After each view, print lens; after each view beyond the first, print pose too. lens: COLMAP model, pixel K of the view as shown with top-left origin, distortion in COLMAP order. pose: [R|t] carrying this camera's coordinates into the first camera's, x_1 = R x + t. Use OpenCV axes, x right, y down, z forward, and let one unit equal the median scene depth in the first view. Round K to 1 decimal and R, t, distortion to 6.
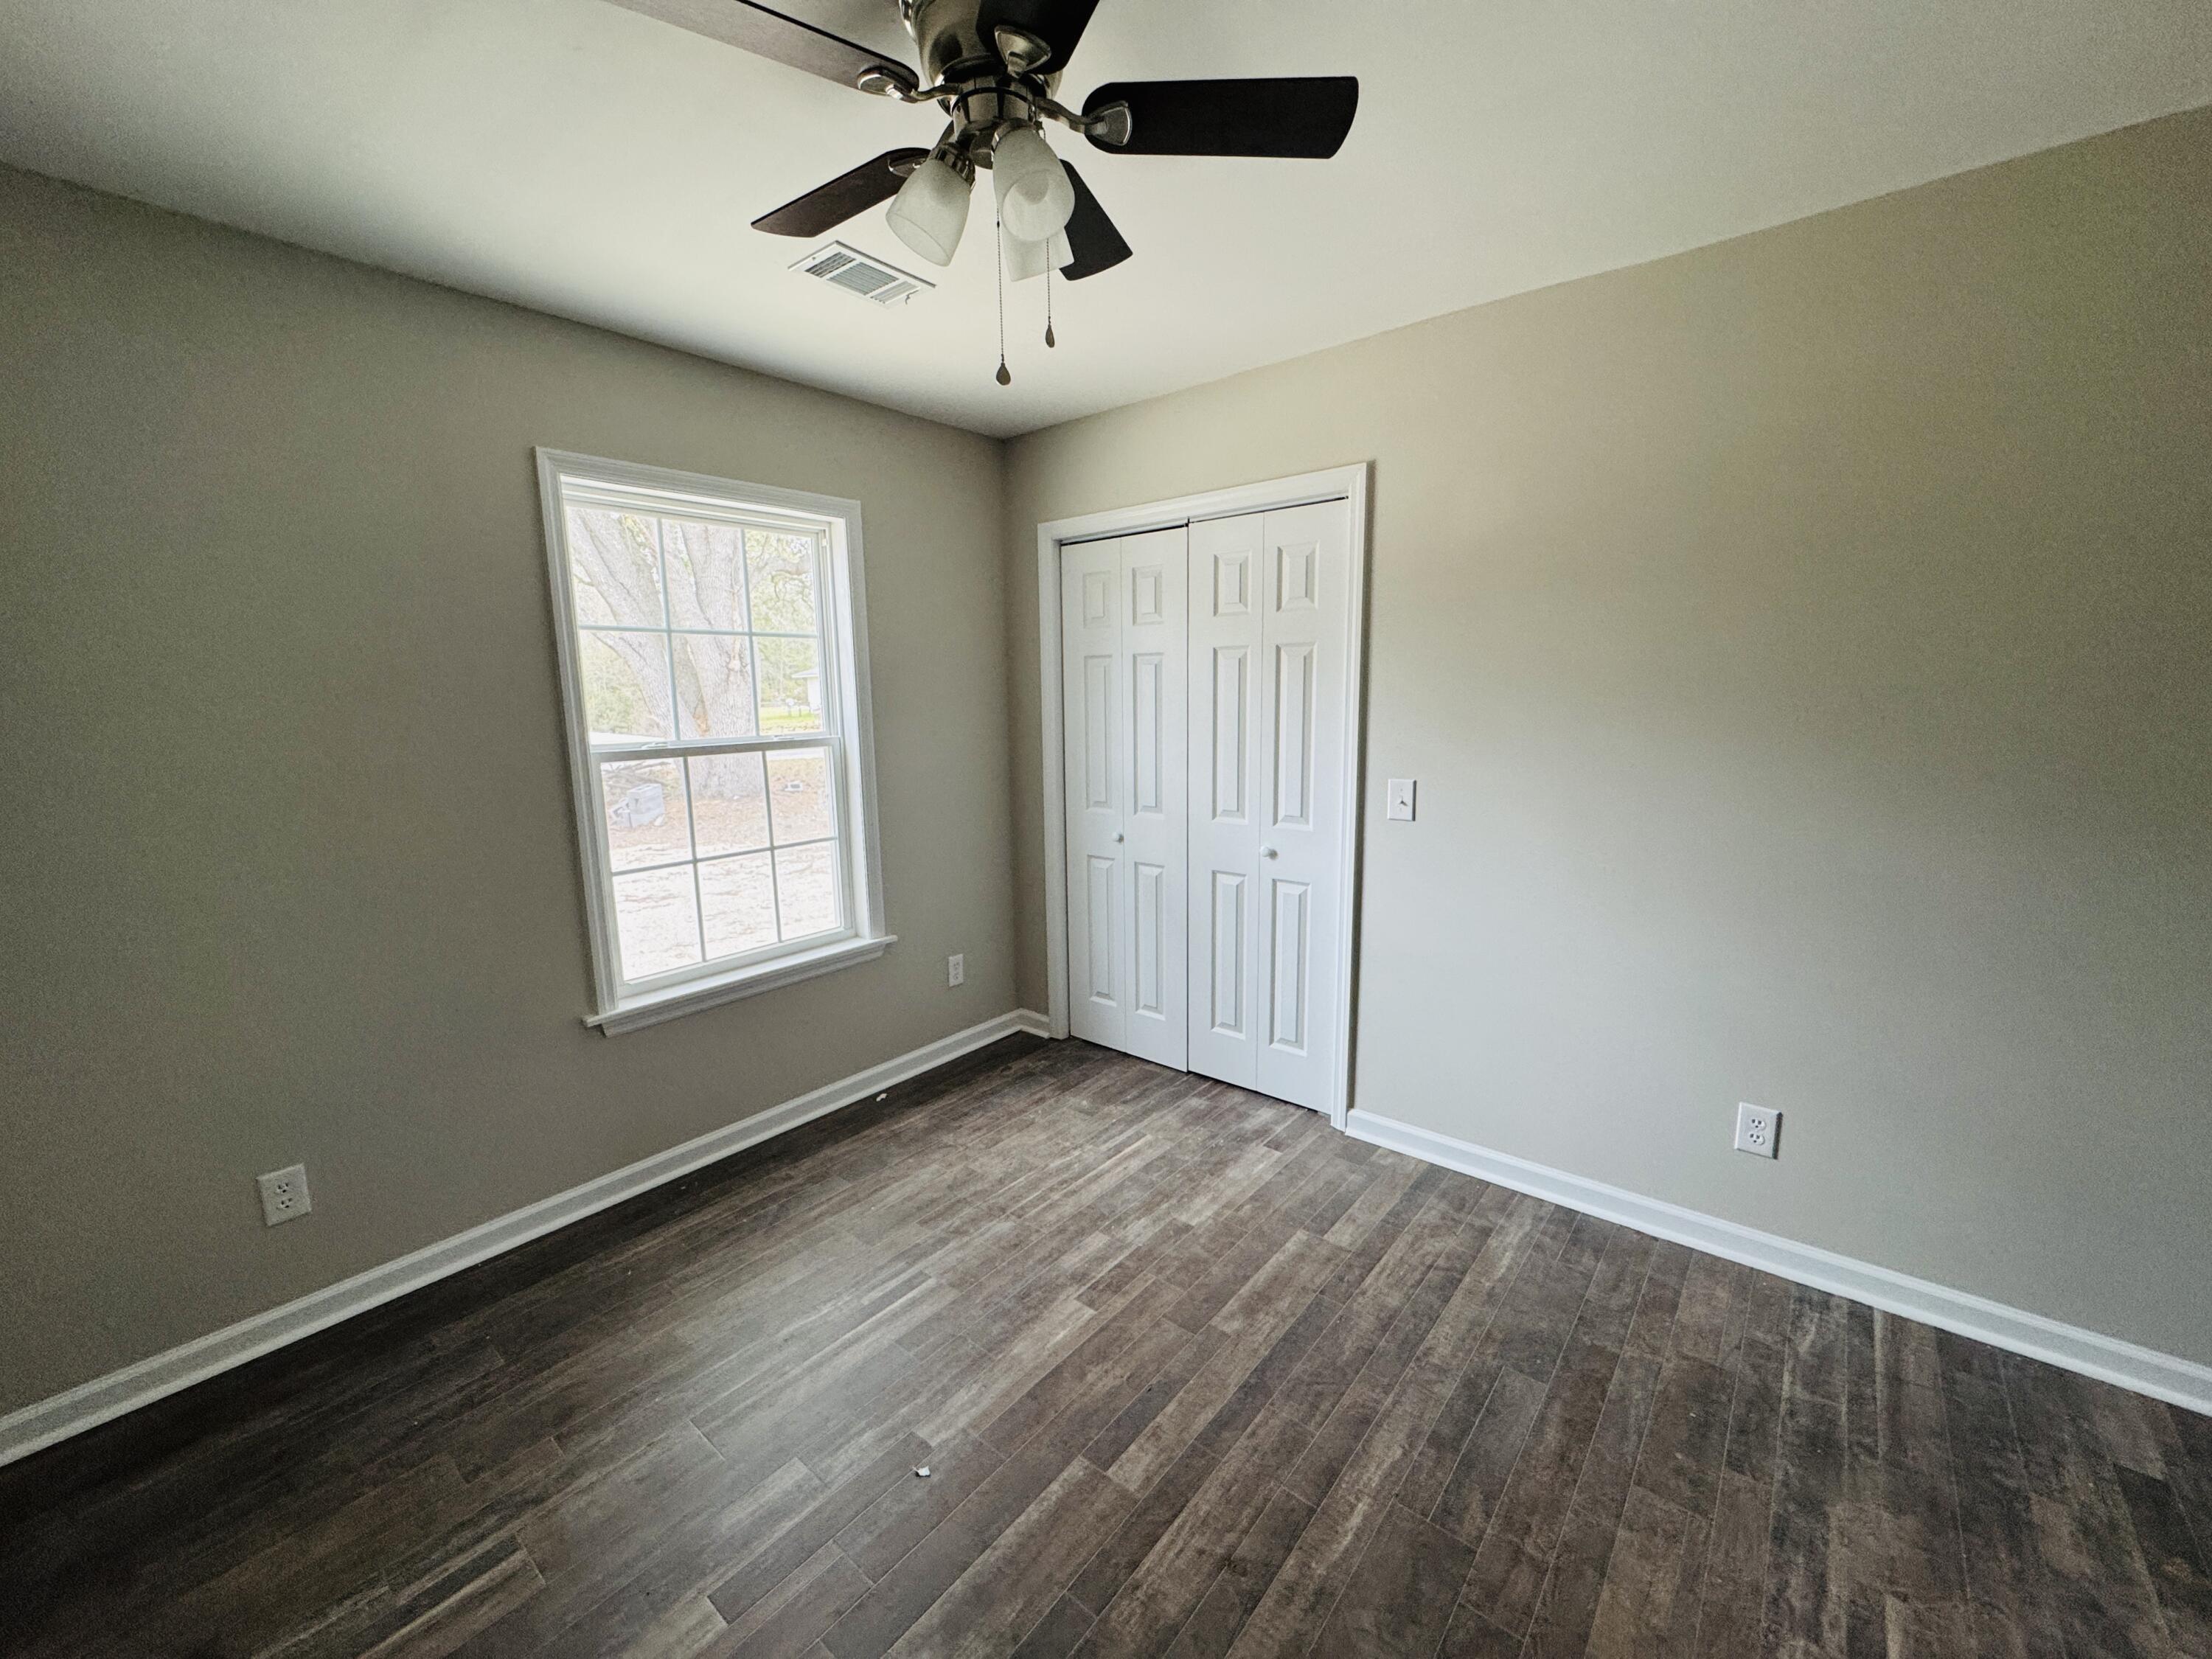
lens RADIAL K [[881.5, 0, 1096.3], [0, 881.5, 834.4], [0, 0, 1]] dist [-0.002295, -0.000207]
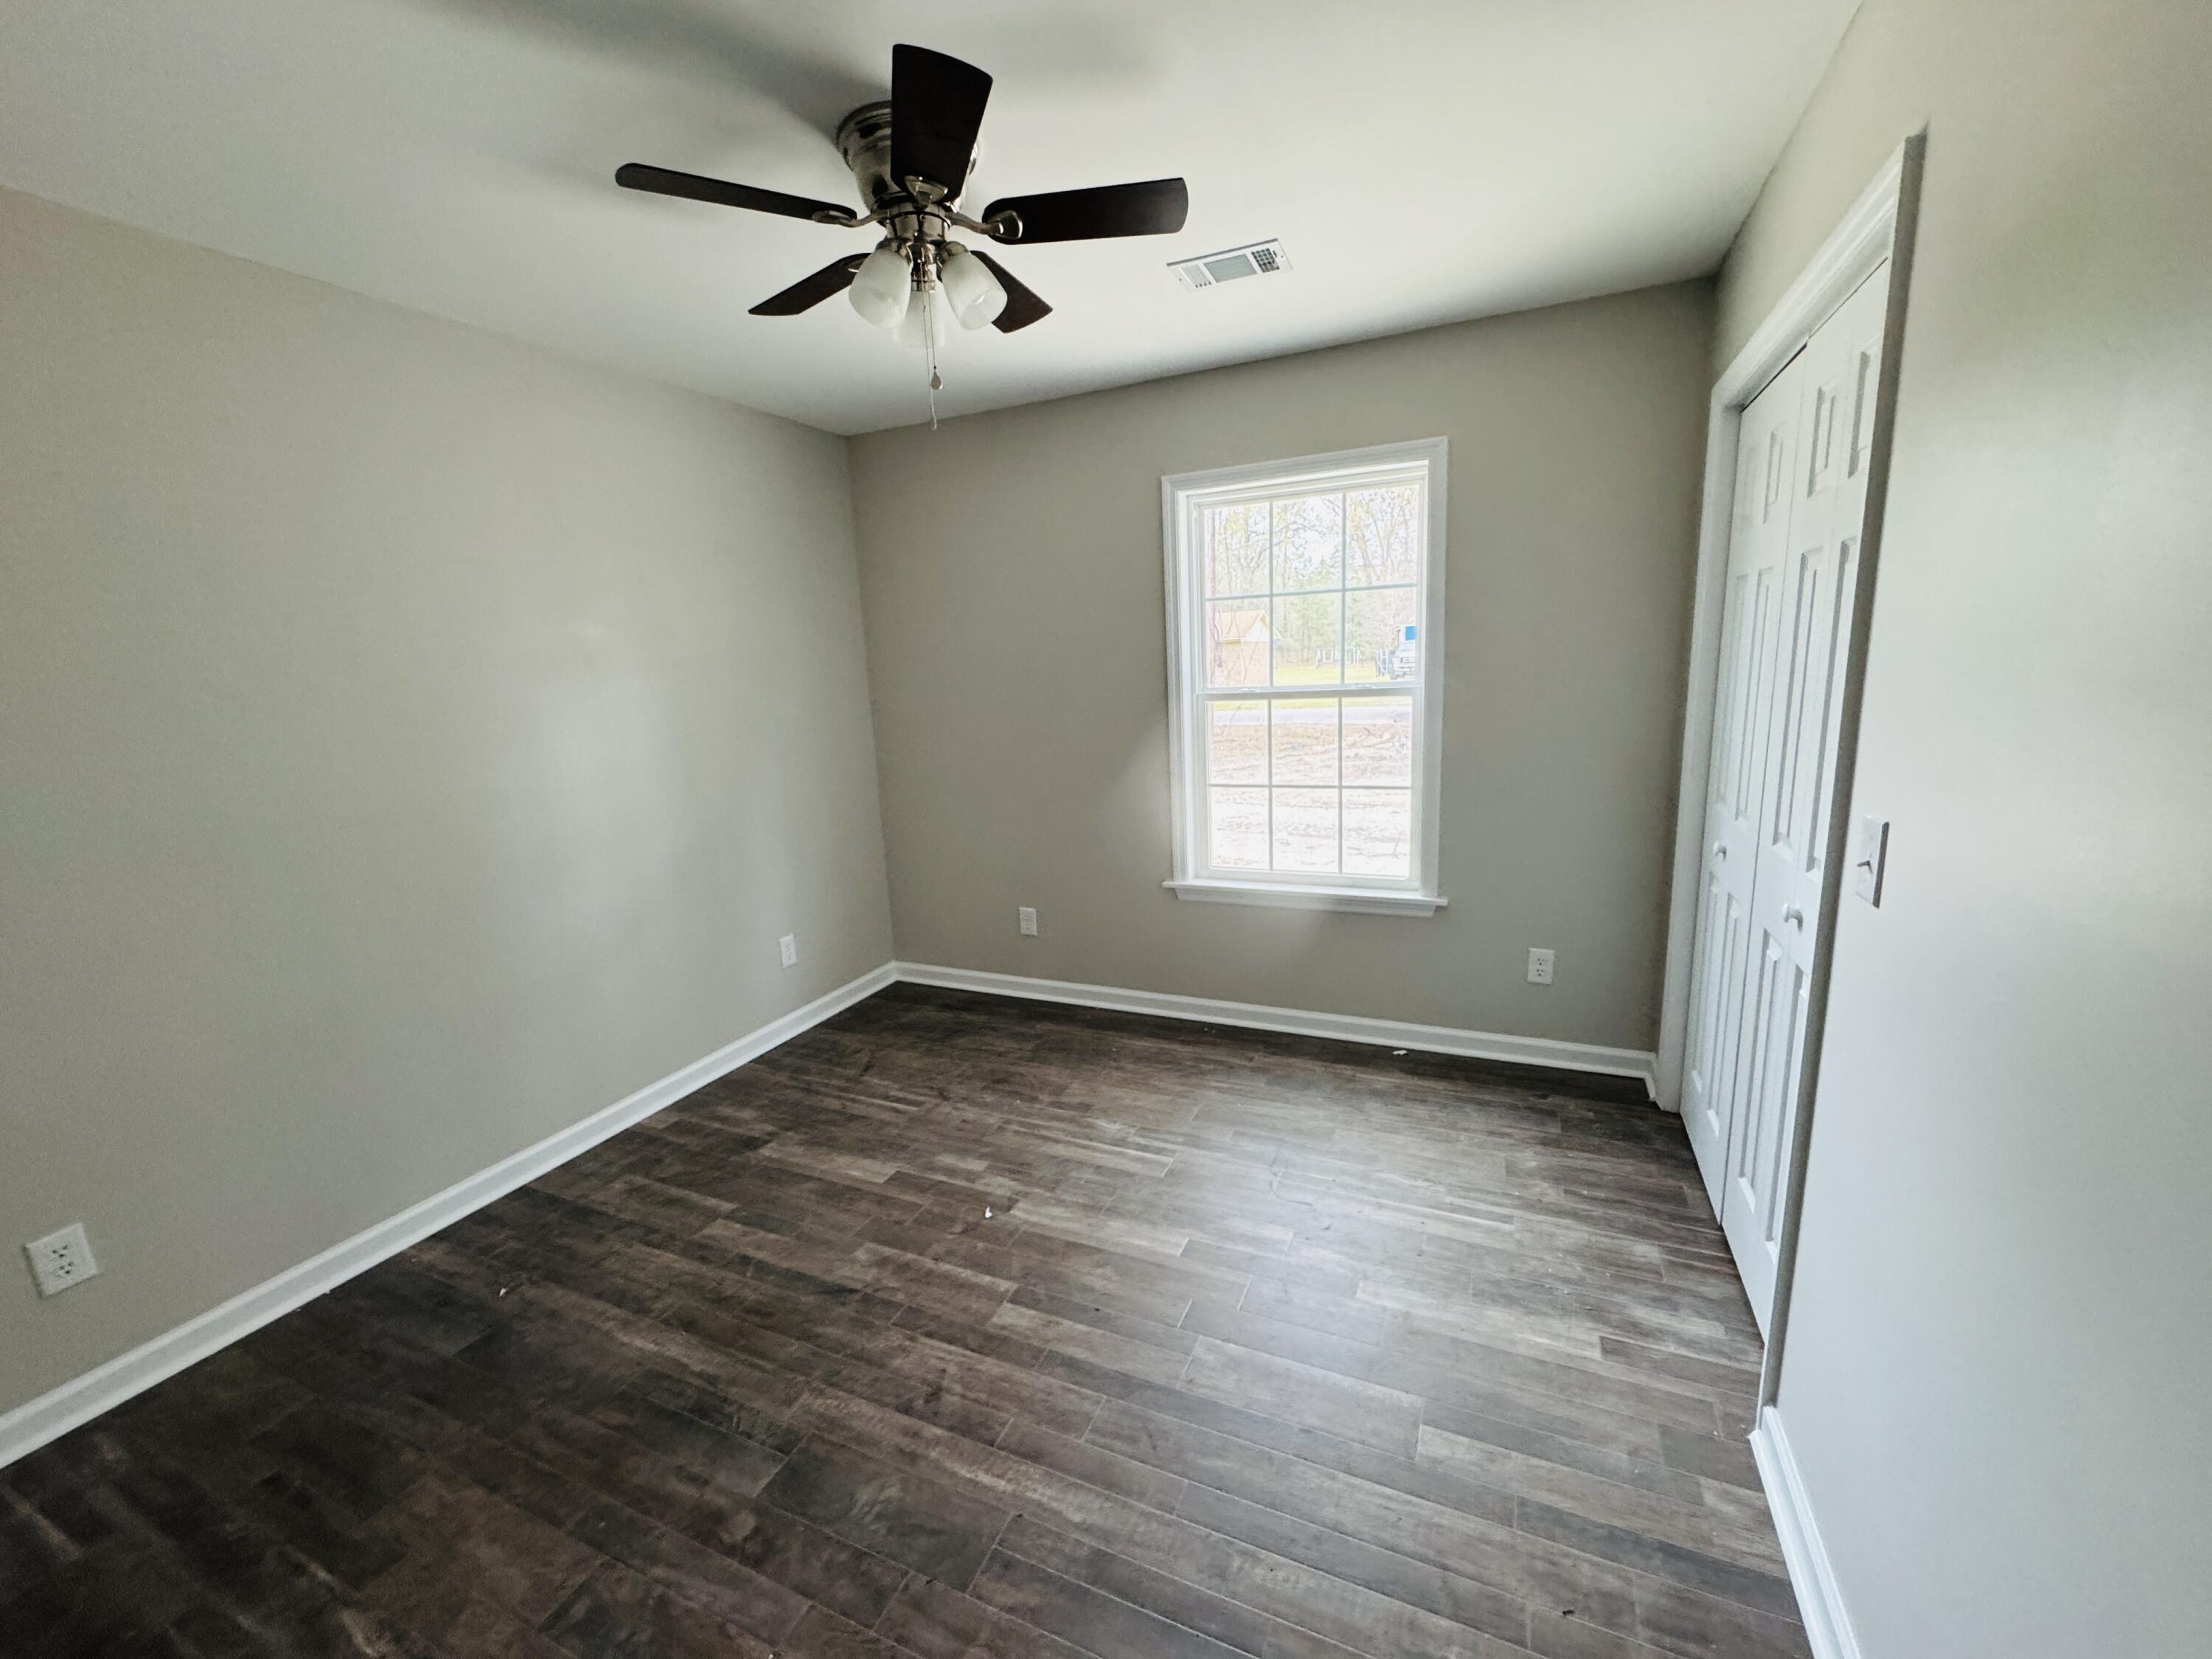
lens RADIAL K [[879.1, 0, 1100.6], [0, 879.1, 829.2], [0, 0, 1]] dist [-0.000988, -0.000205]
pose [[0.264491, 0.182803, -0.946904, 0.784421], [-0.116332, 0.980748, 0.156842, -0.090842], [0.957346, 0.068672, 0.280665, 0.536339]]
